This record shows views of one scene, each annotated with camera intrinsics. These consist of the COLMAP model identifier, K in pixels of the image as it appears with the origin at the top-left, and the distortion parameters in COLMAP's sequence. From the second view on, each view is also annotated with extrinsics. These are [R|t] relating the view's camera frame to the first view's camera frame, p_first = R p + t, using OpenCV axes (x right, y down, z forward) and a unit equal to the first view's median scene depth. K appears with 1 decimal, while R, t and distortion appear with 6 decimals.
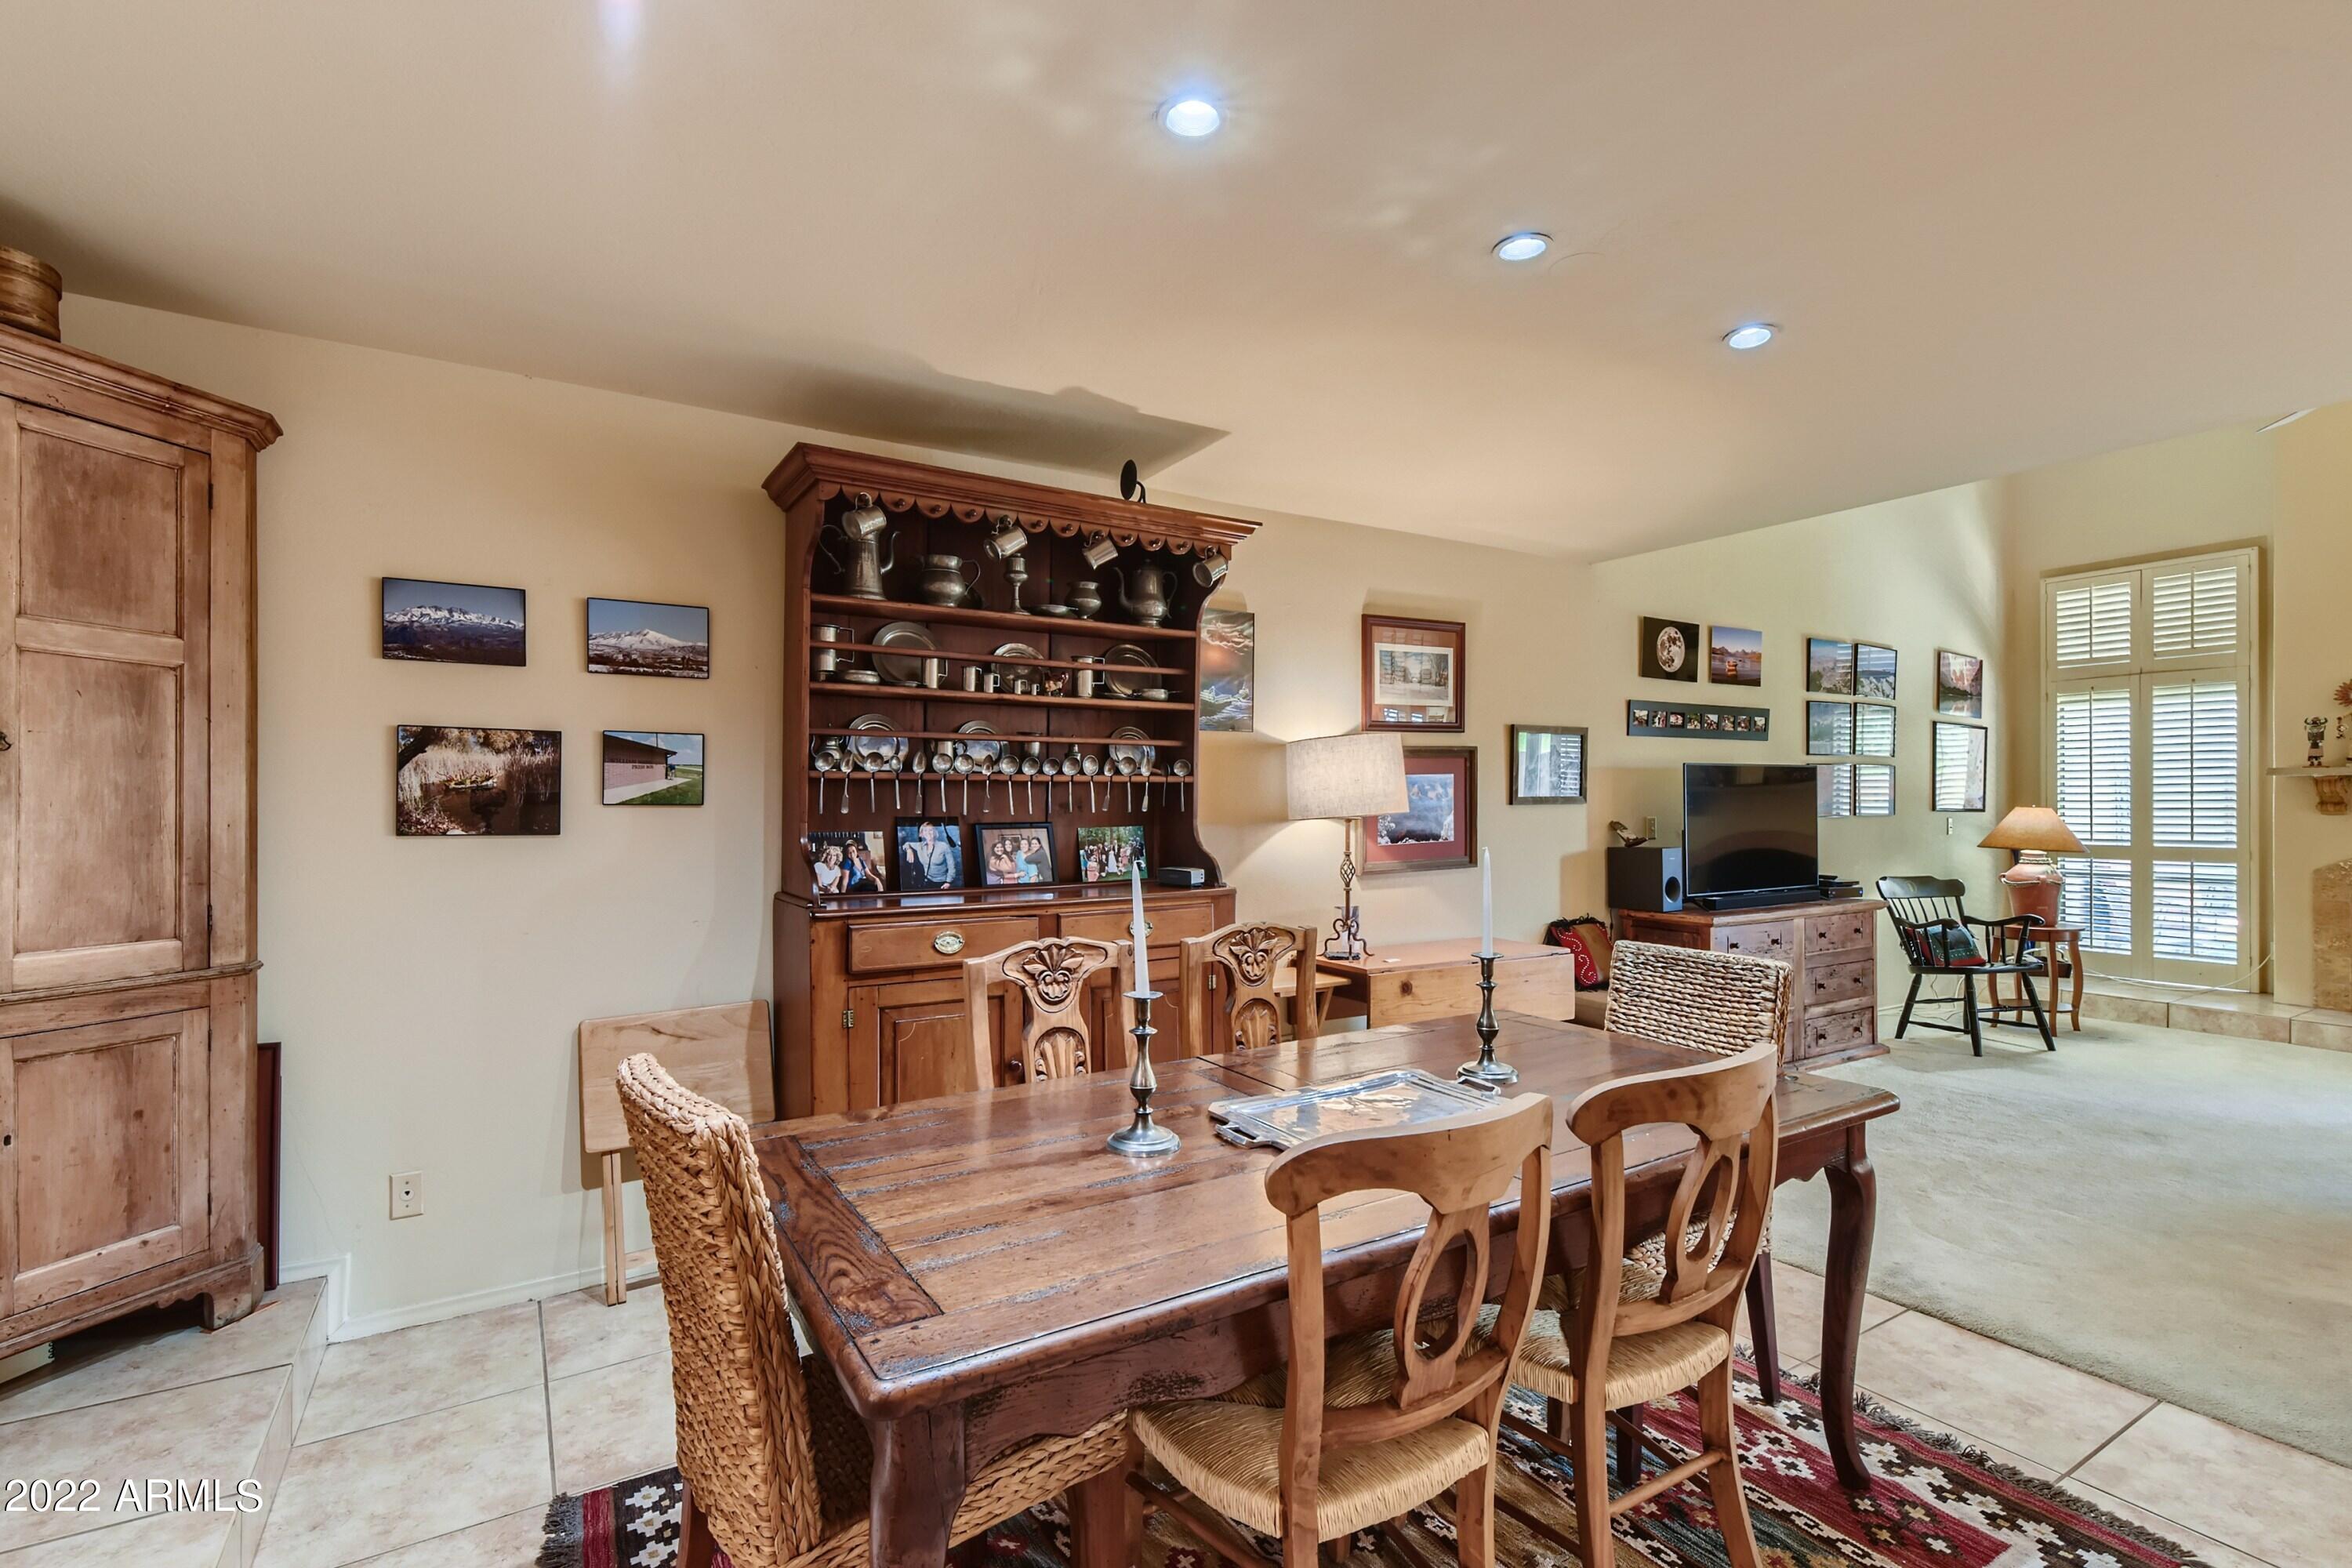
lens RADIAL K [[1082.9, 0, 1182.7], [0, 1082.9, 794.6], [0, 0, 1]] dist [0.002969, 0.000313]
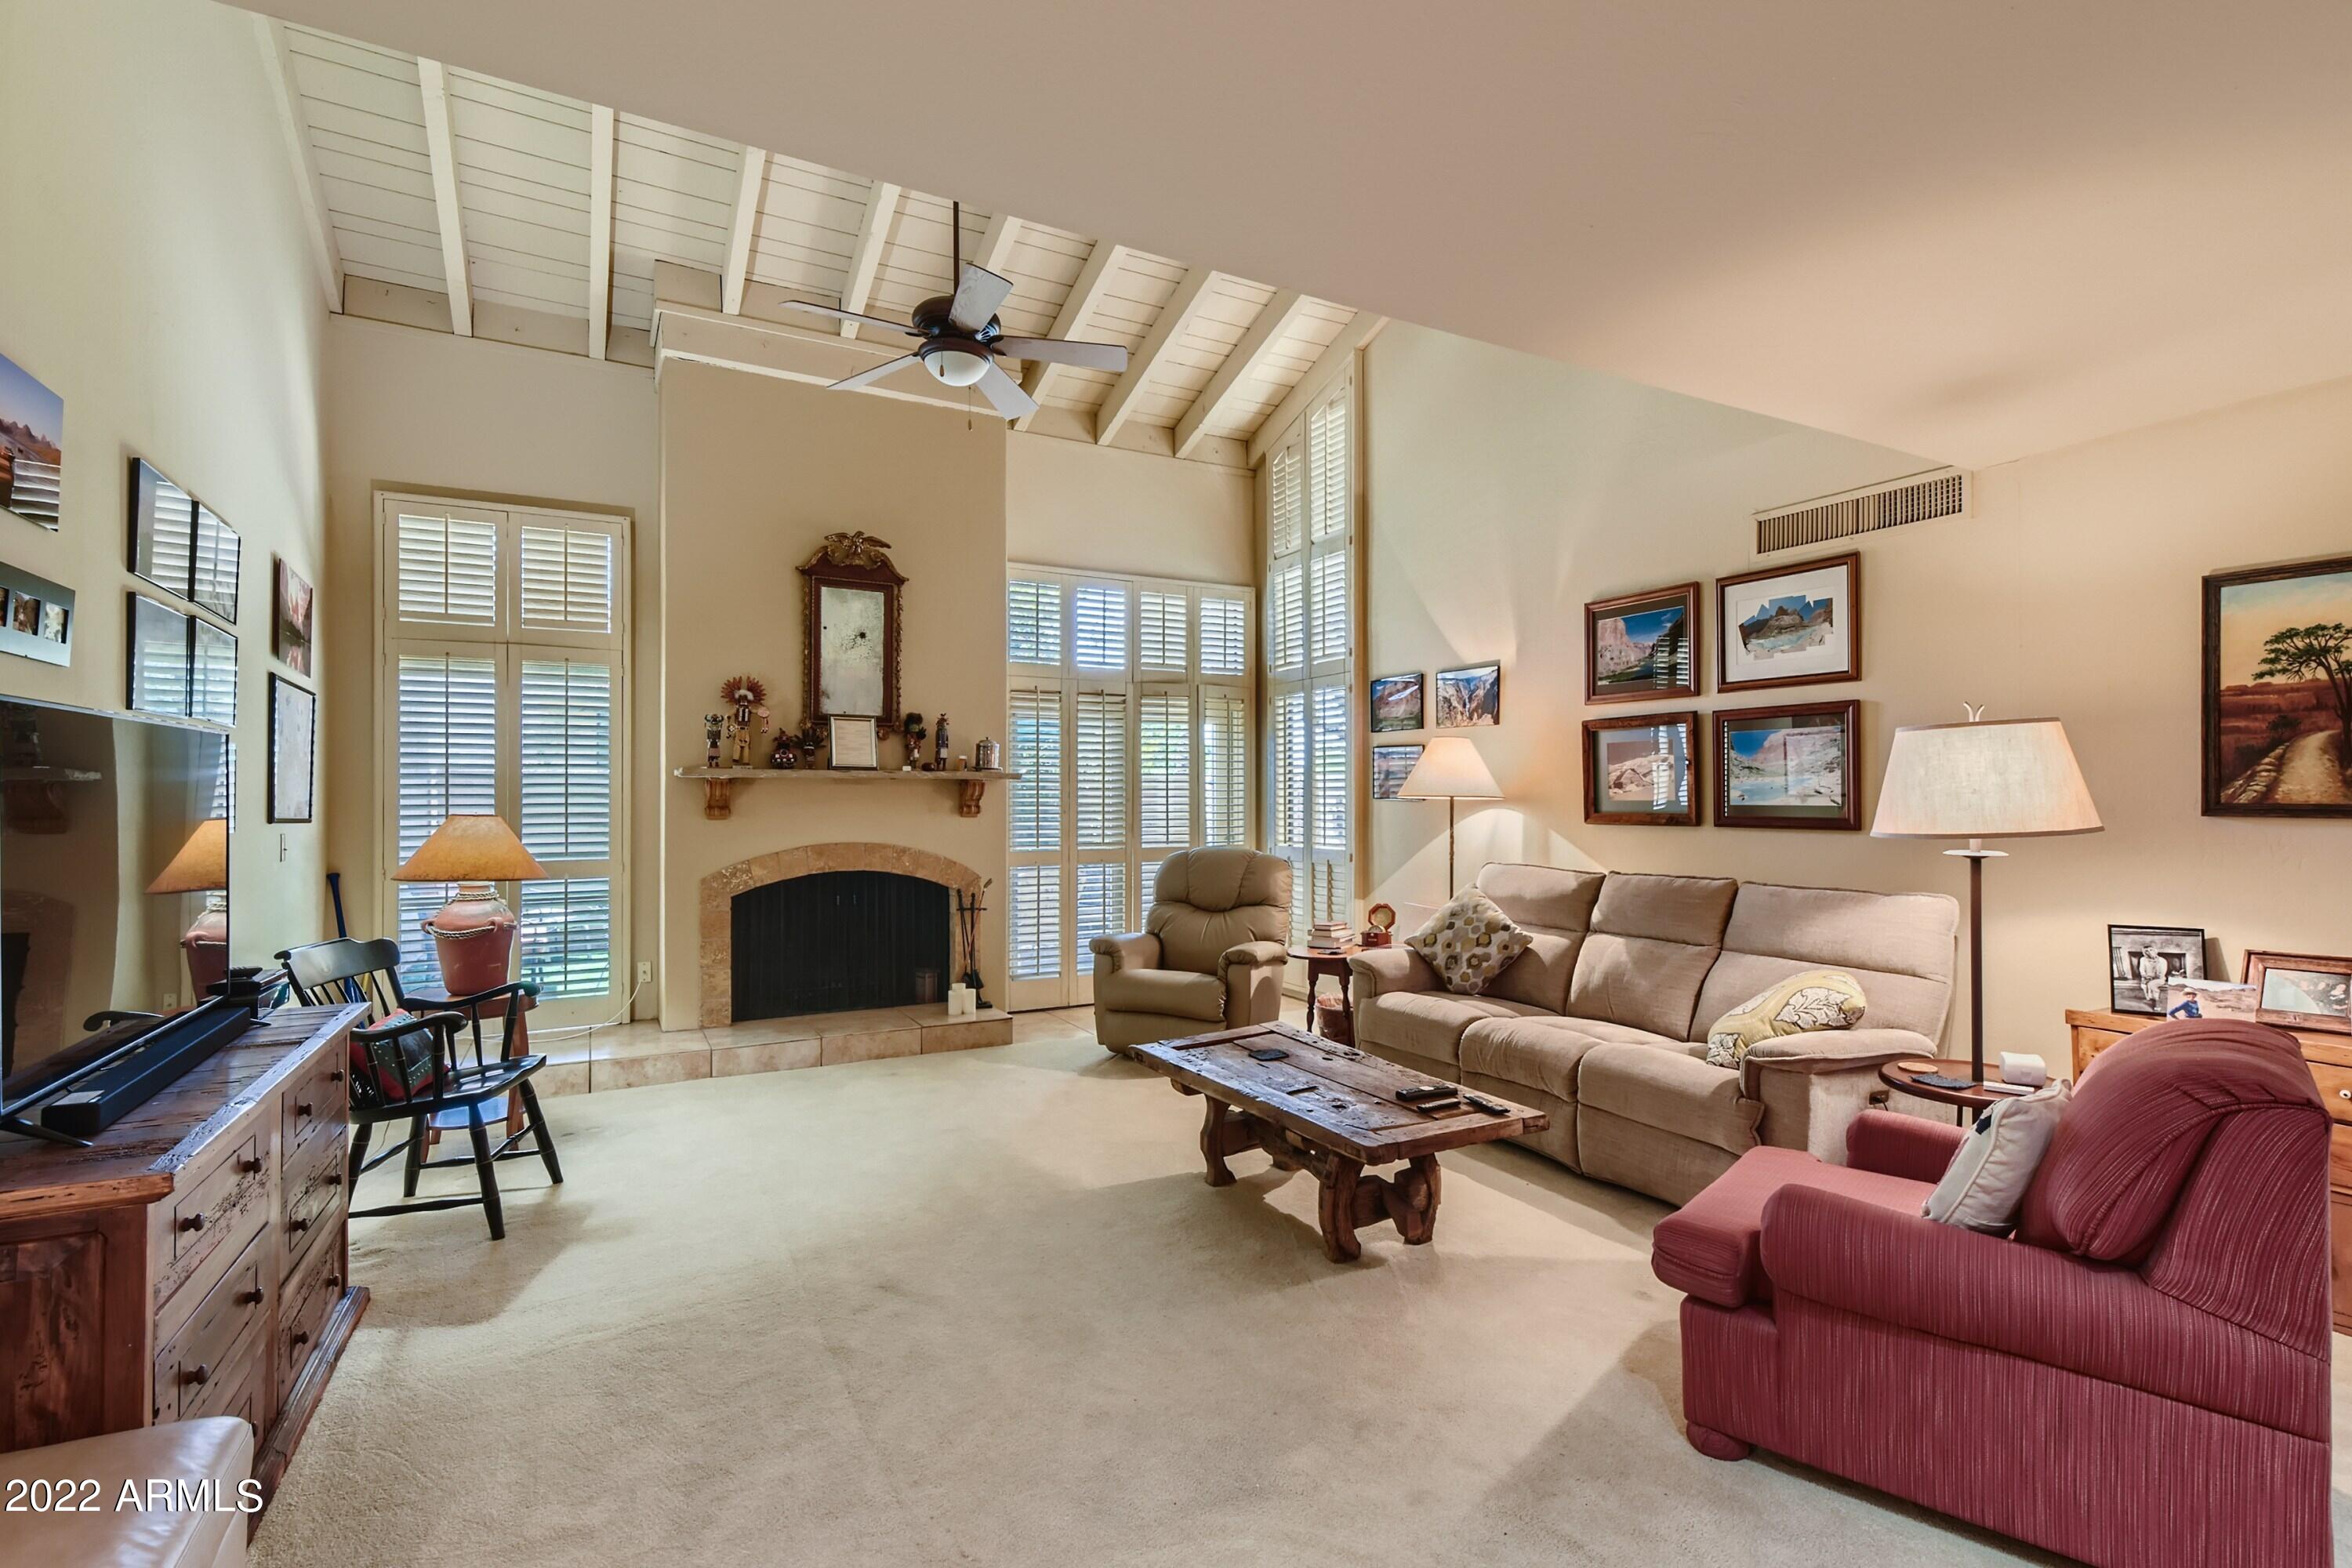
lens RADIAL K [[1082.9, 0, 1182.7], [0, 1082.9, 794.6], [0, 0, 1]] dist [0.002969, 0.000313]
pose [[0.059664, 0.006603, 0.998197, 0.132136], [-0.007840, 0.999950, -0.006146, -0.000264], [-0.998188, -0.007460, 0.059712, 0.489441]]
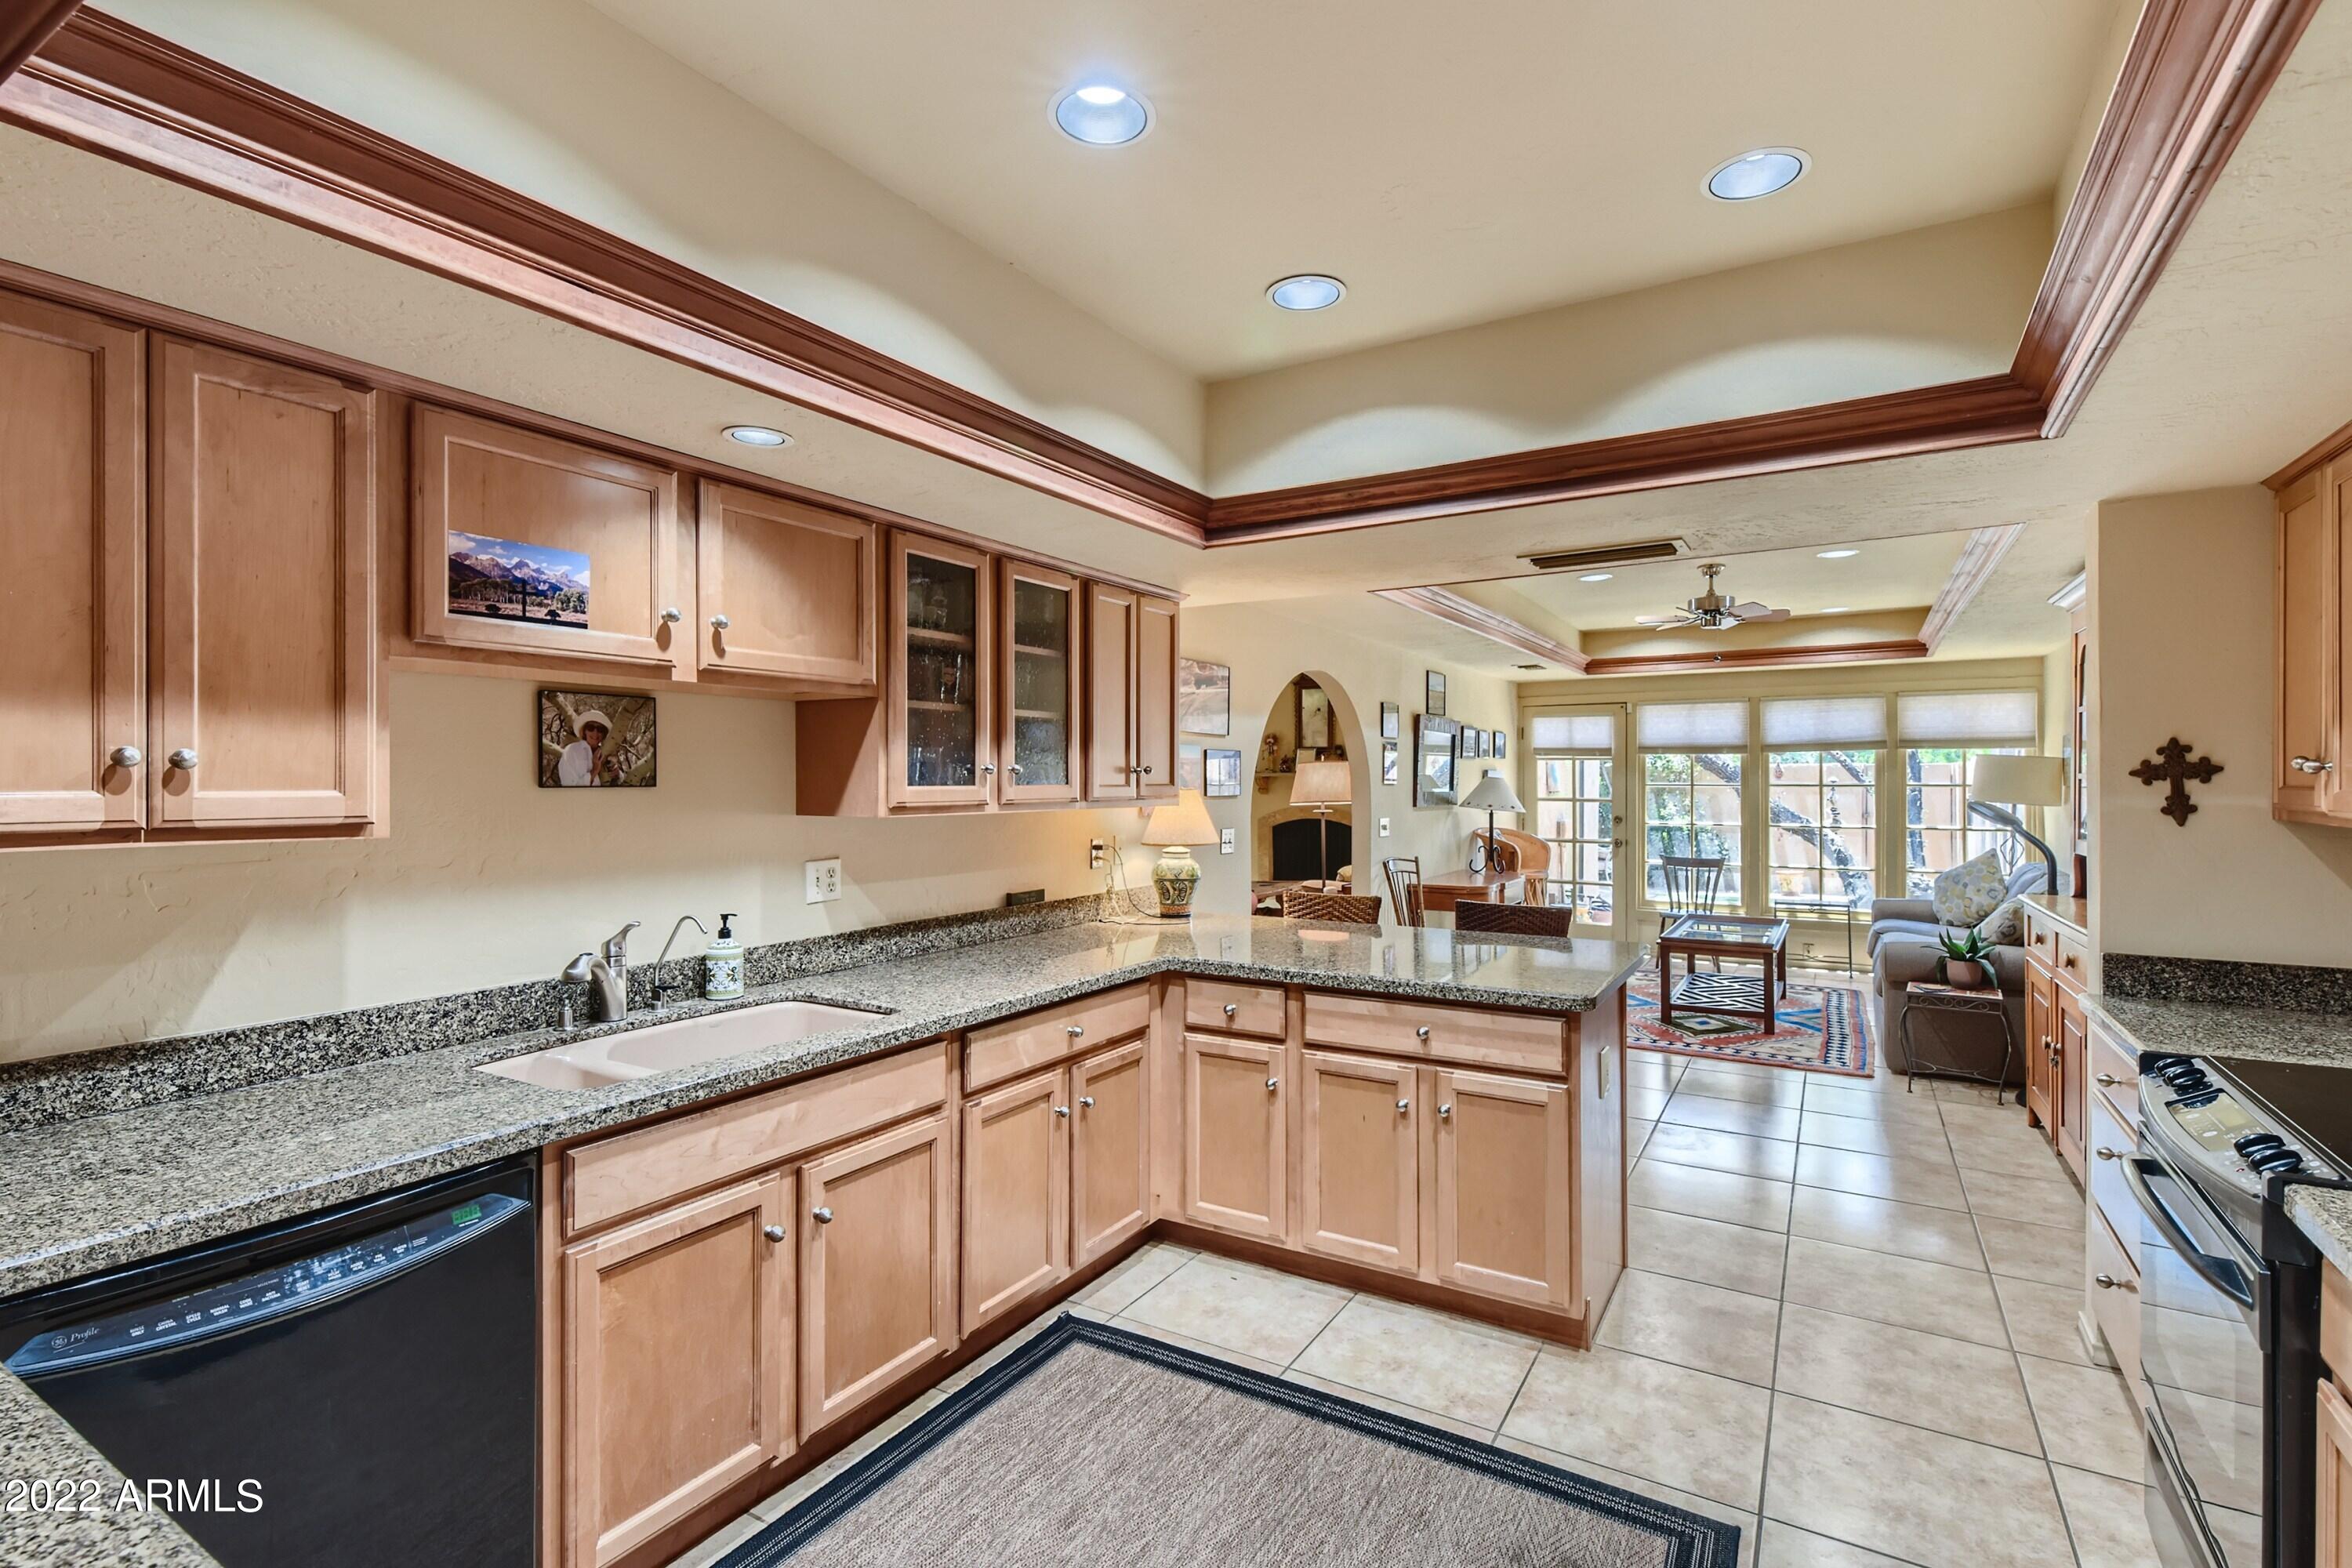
lens RADIAL K [[1082.9, 0, 1182.7], [0, 1082.9, 794.6], [0, 0, 1]] dist [0.002969, 0.000313]
pose [[0.894526, -0.001814, 0.447012, -0.059155], [-0.004540, 0.999903, 0.013142, -0.006654], [-0.446993, -0.013786, 0.894431, -0.782503]]
